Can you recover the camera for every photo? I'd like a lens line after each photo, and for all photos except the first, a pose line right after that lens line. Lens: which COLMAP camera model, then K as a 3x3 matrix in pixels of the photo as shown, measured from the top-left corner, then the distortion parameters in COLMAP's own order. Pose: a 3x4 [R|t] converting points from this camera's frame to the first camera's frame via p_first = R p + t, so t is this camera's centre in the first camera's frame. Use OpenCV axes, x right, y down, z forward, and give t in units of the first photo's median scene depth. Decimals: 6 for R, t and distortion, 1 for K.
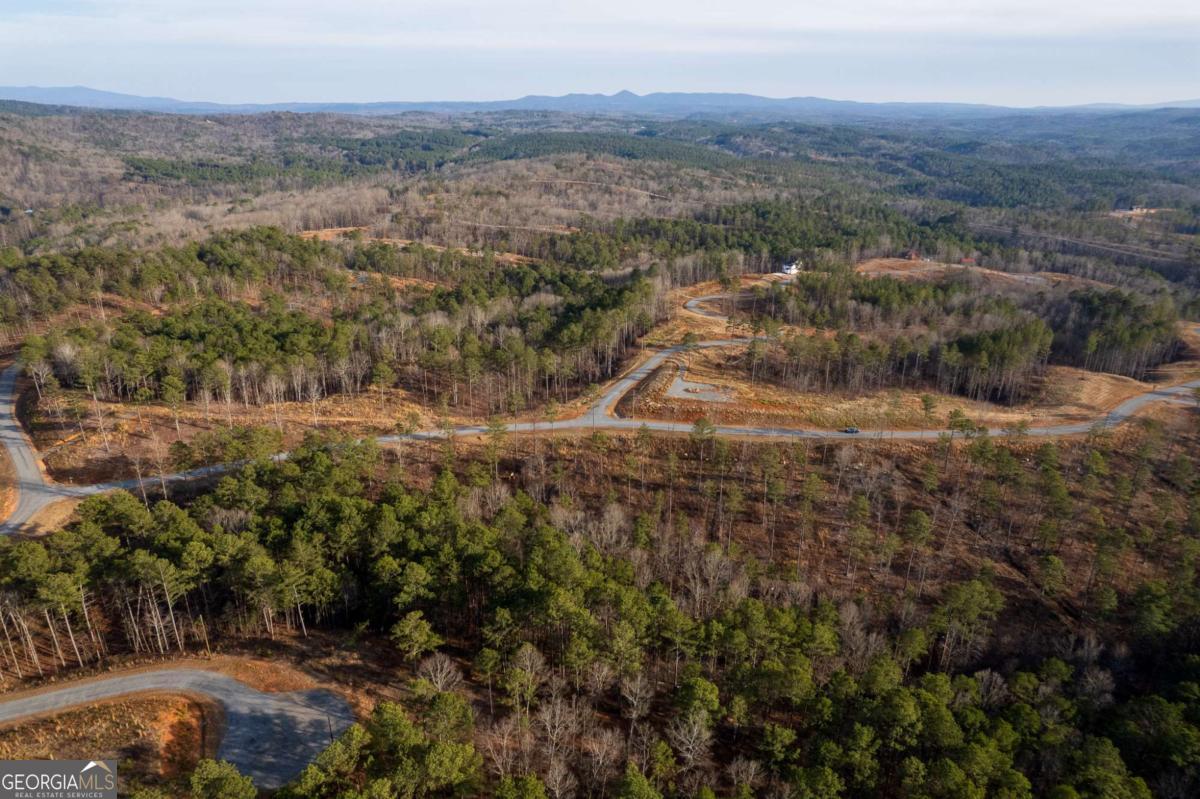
lens RADIAL K [[771.6, 0, 591.5], [0, 771.6, 391.7], [0, 0, 1]] dist [-0.071604, 0.065501]
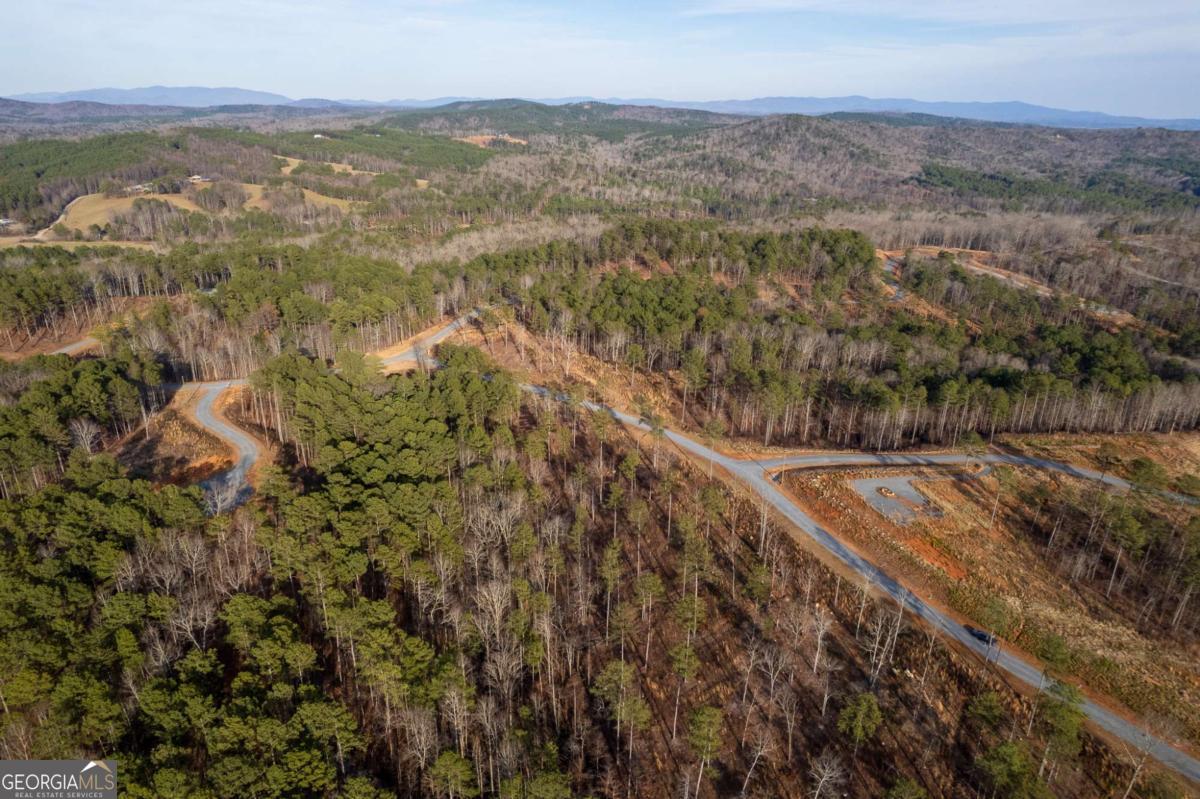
lens RADIAL K [[771.6, 0, 595.9], [0, 771.6, 401.6], [0, 0, 1]] dist [-0.071604, 0.065501]
pose [[0.490449, 0.319123, -0.810938, 0.115357], [-0.322548, 0.930930, 0.171268, -0.024823], [0.809582, 0.177568, 0.559506, 0.068273]]
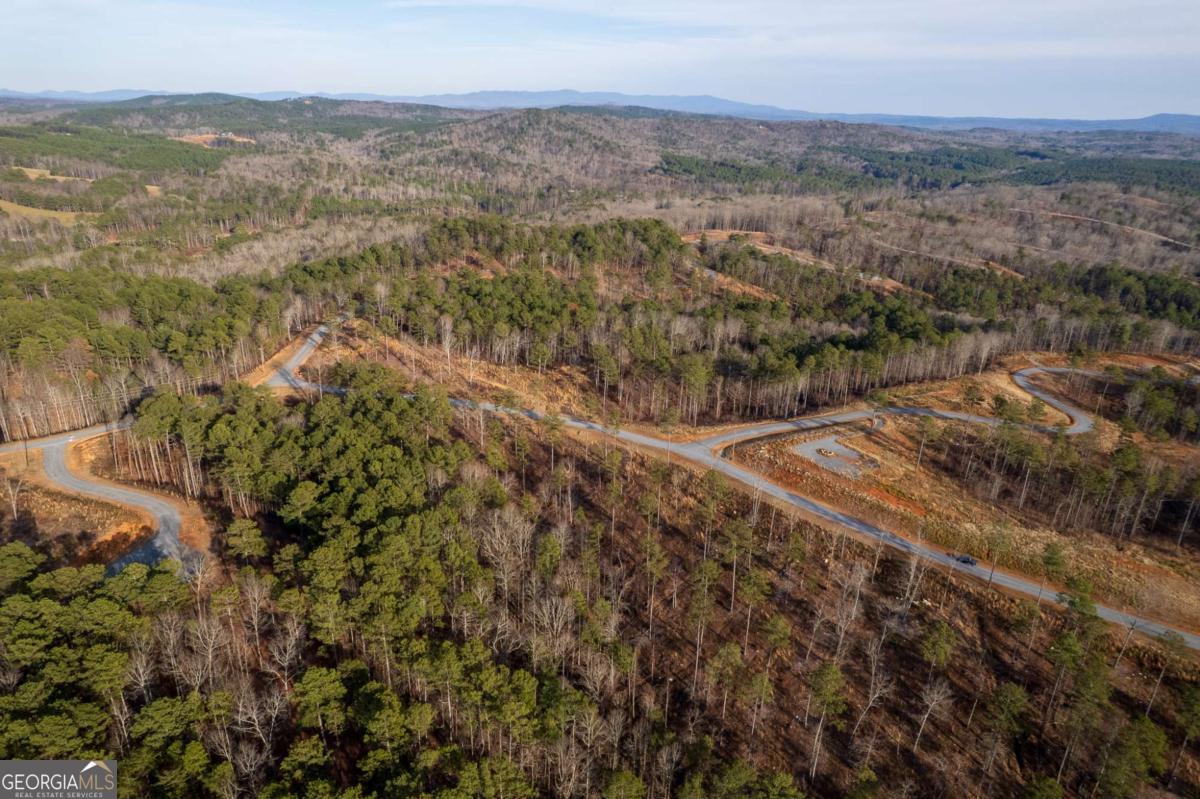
lens RADIAL K [[771.6, 0, 595.1], [0, 771.6, 401.4], [0, 0, 1]] dist [-0.071604, 0.065501]
pose [[0.759306, 0.247558, -0.601805, 0.086917], [-0.248786, 0.964990, 0.083060, -0.013051], [0.601298, 0.086653, 0.794312, 0.036241]]
